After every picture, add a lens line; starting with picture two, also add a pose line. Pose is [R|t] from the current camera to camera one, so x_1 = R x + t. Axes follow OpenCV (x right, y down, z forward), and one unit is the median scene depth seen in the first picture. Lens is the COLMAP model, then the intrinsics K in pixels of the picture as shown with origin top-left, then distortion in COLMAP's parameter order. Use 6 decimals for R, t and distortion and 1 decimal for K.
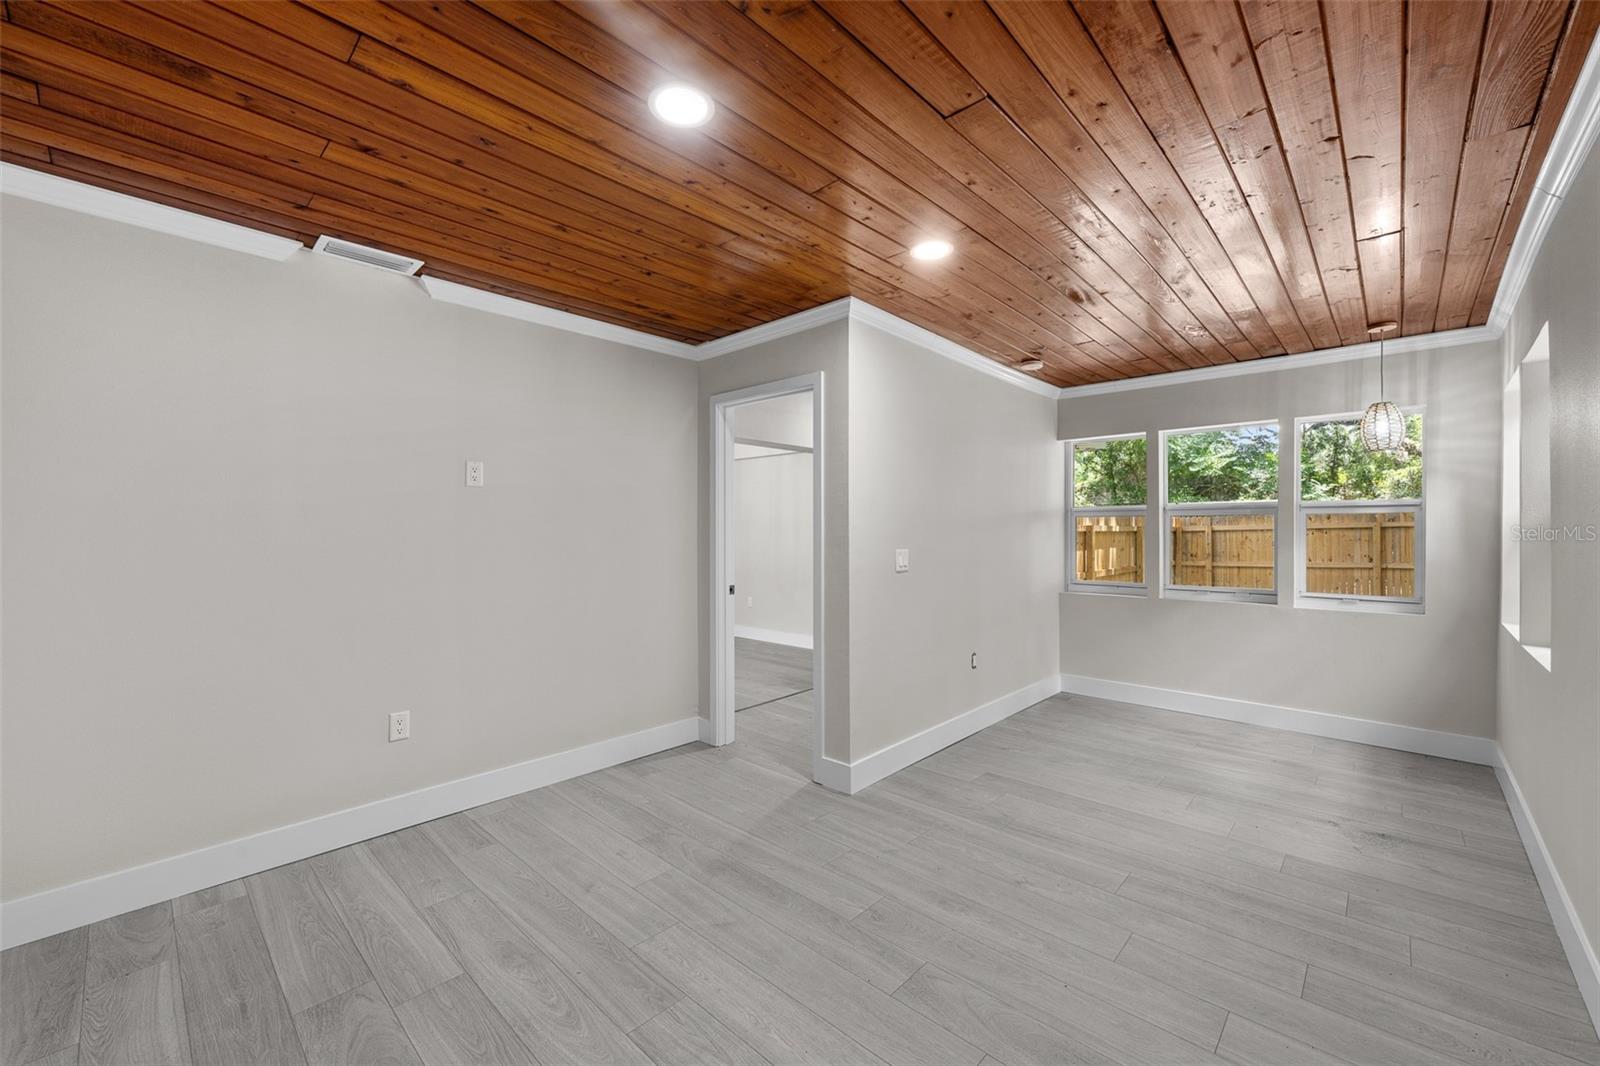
lens RADIAL K [[635.1, 0, 800.0], [0, 635.1, 533.0], [0, 0, 1]] dist [-0.002737, -0.000179]
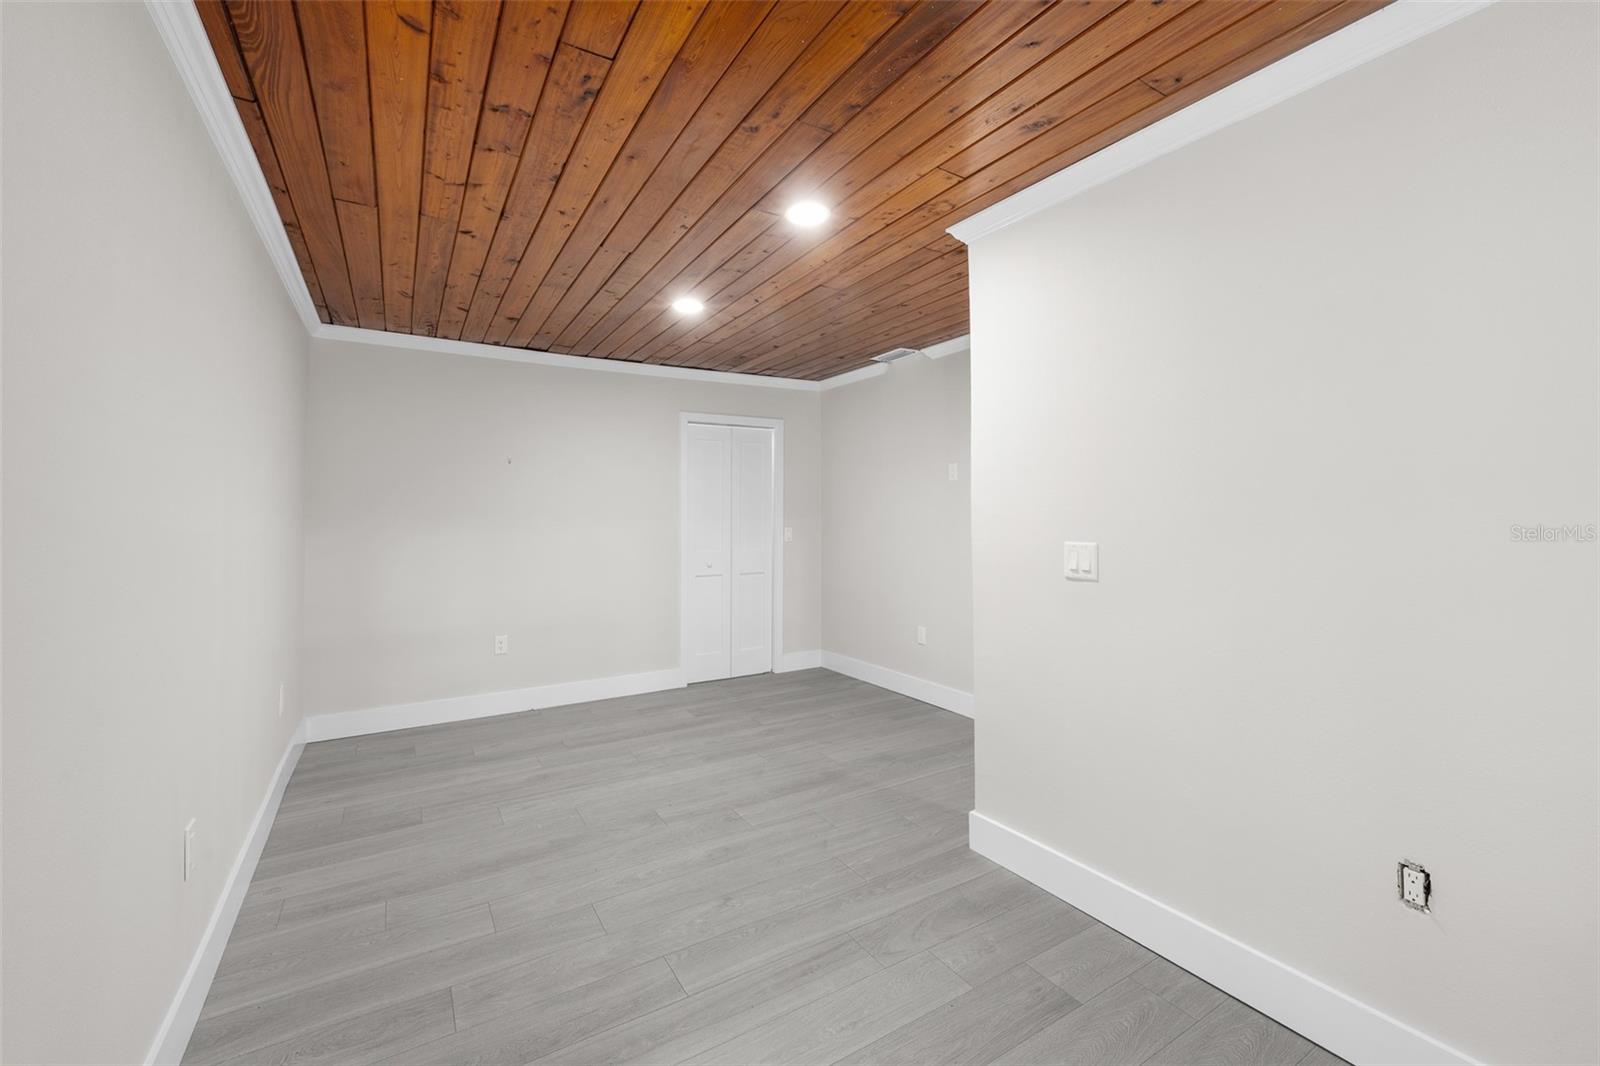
lens RADIAL K [[656.2, 0, 801.0], [0, 656.2, 497.8], [0, 0, 1]] dist [0.000346, -0.000028]
pose [[-0.262915, -0.021082, -0.964589, 1.076538], [0.003718, 0.999732, -0.022864, -0.005181], [0.964812, -0.009597, -0.262766, 1.176111]]
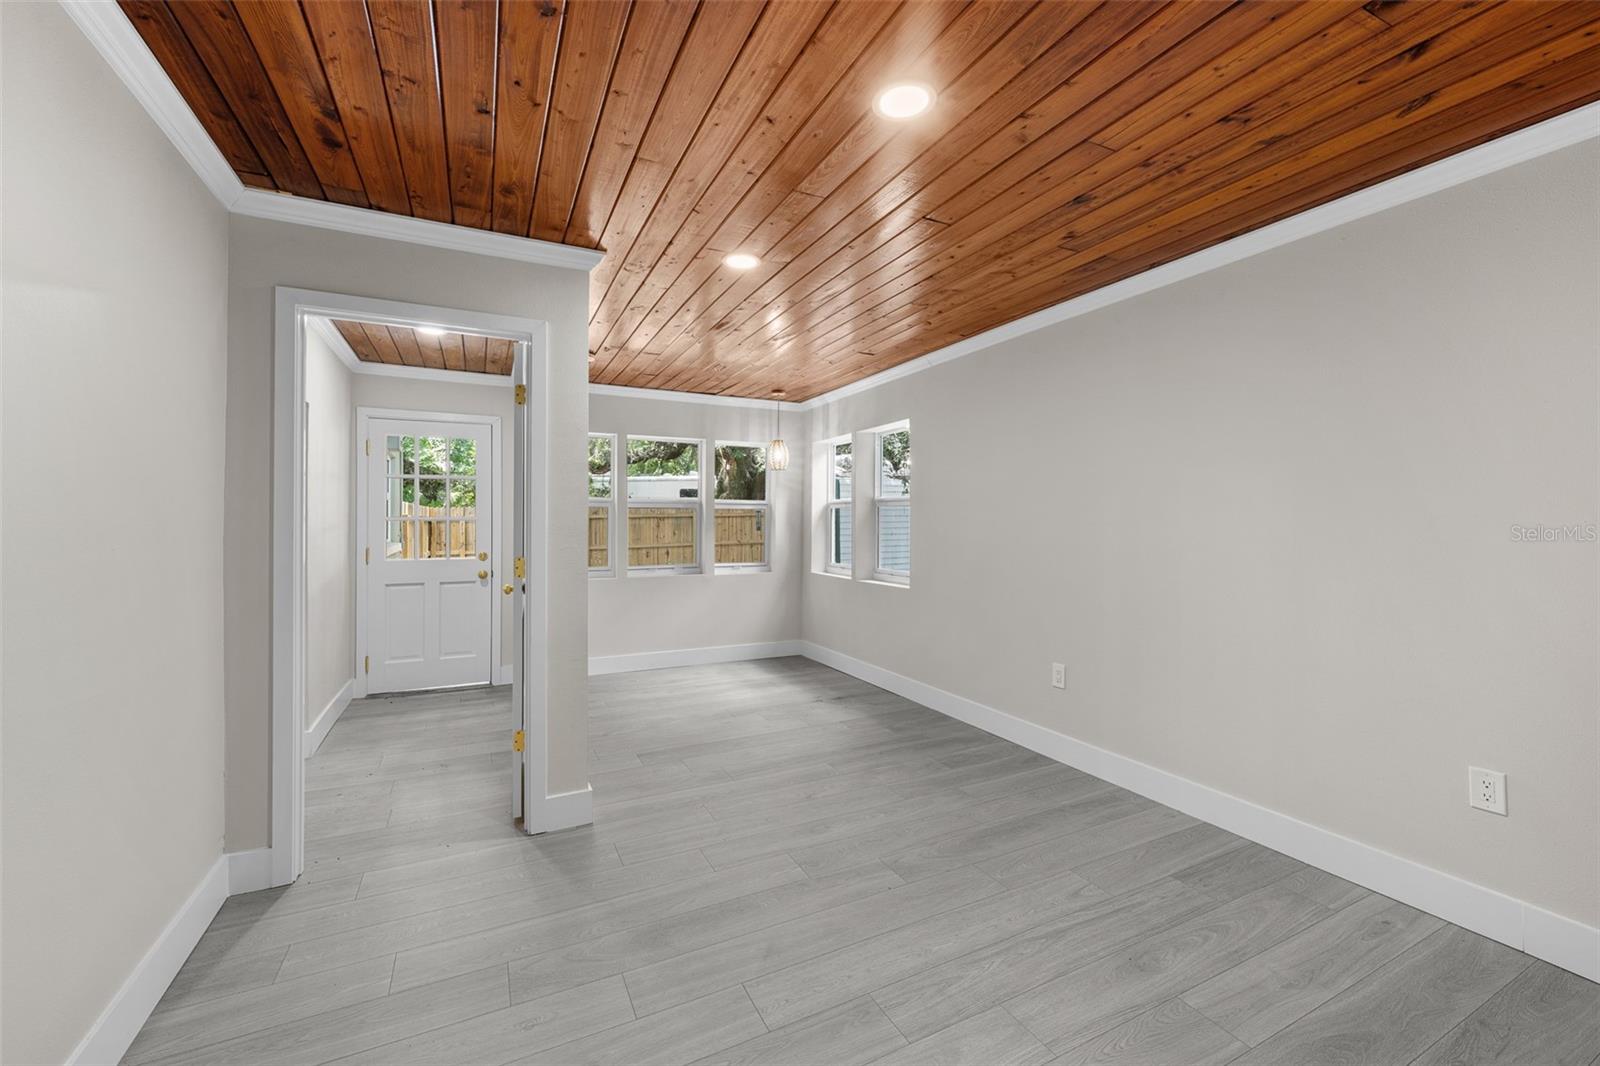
lens RADIAL K [[646.1, 0, 800.5], [0, 646.1, 518.5], [0, 0, 1]] dist [-0.001255, -0.000183]
pose [[0.342023, 0.007122, 0.939665, -0.756238], [0.000975, 0.999968, -0.007934, 0.005662], [-0.939691, 0.003630, 0.342005, 0.497537]]
